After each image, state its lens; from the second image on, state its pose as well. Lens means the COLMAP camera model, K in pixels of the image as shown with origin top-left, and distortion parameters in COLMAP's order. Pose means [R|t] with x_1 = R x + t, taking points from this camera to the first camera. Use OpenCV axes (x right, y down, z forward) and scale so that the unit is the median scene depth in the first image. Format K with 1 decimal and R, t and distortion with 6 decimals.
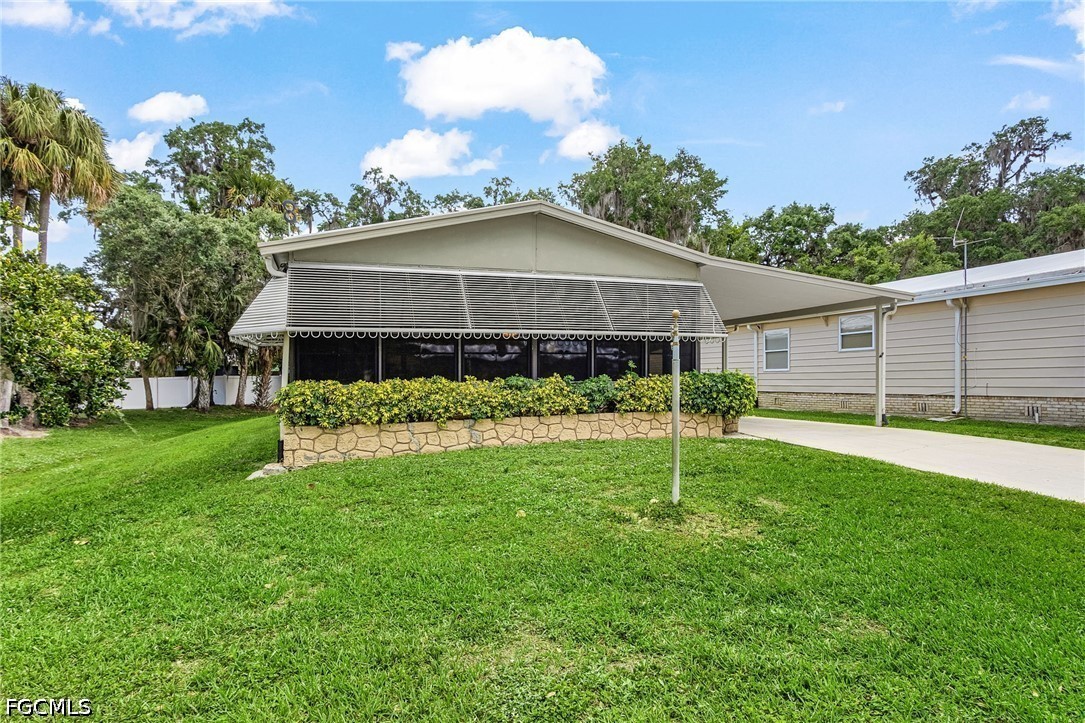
lens RADIAL K [[516.1, 0, 540.0], [0, 516.1, 381.4], [0, 0, 1]] dist [0.020408, -0.011666]
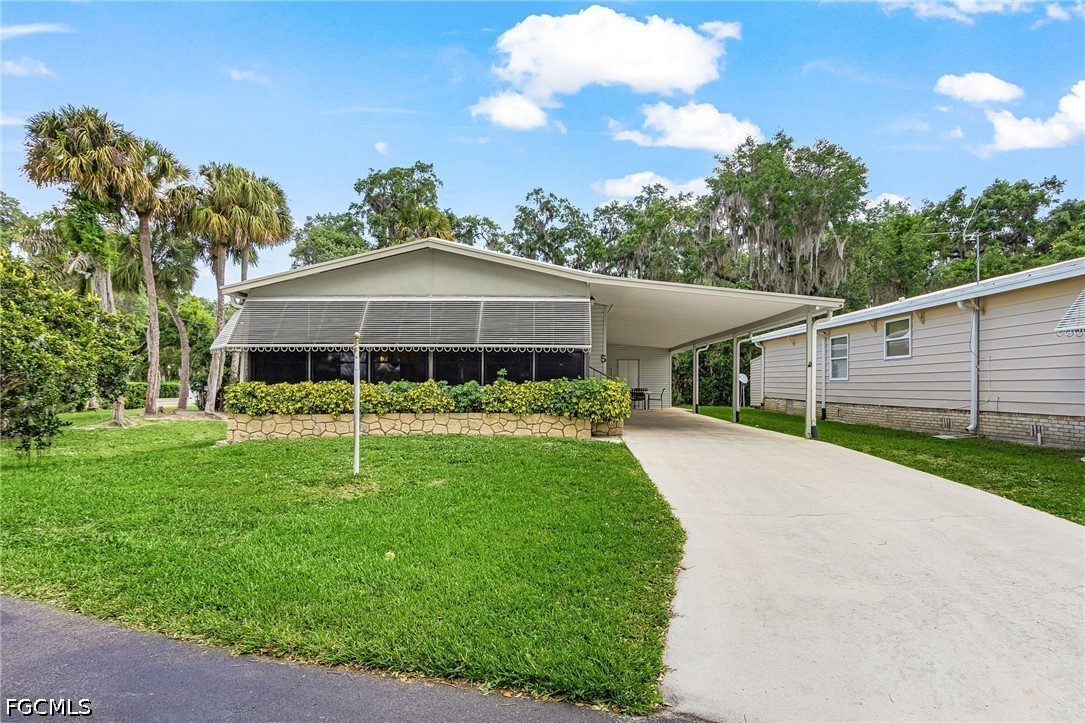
lens RADIAL K [[501.5, 0, 536.4], [0, 501.5, 385.0], [0, 0, 1]] dist [0.005135, 0.000292]
pose [[0.952184, 0.016391, -0.305084, 0.456458], [-0.017321, 0.999850, -0.000342, -0.003636], [0.305033, 0.005610, 0.952325, -0.042411]]
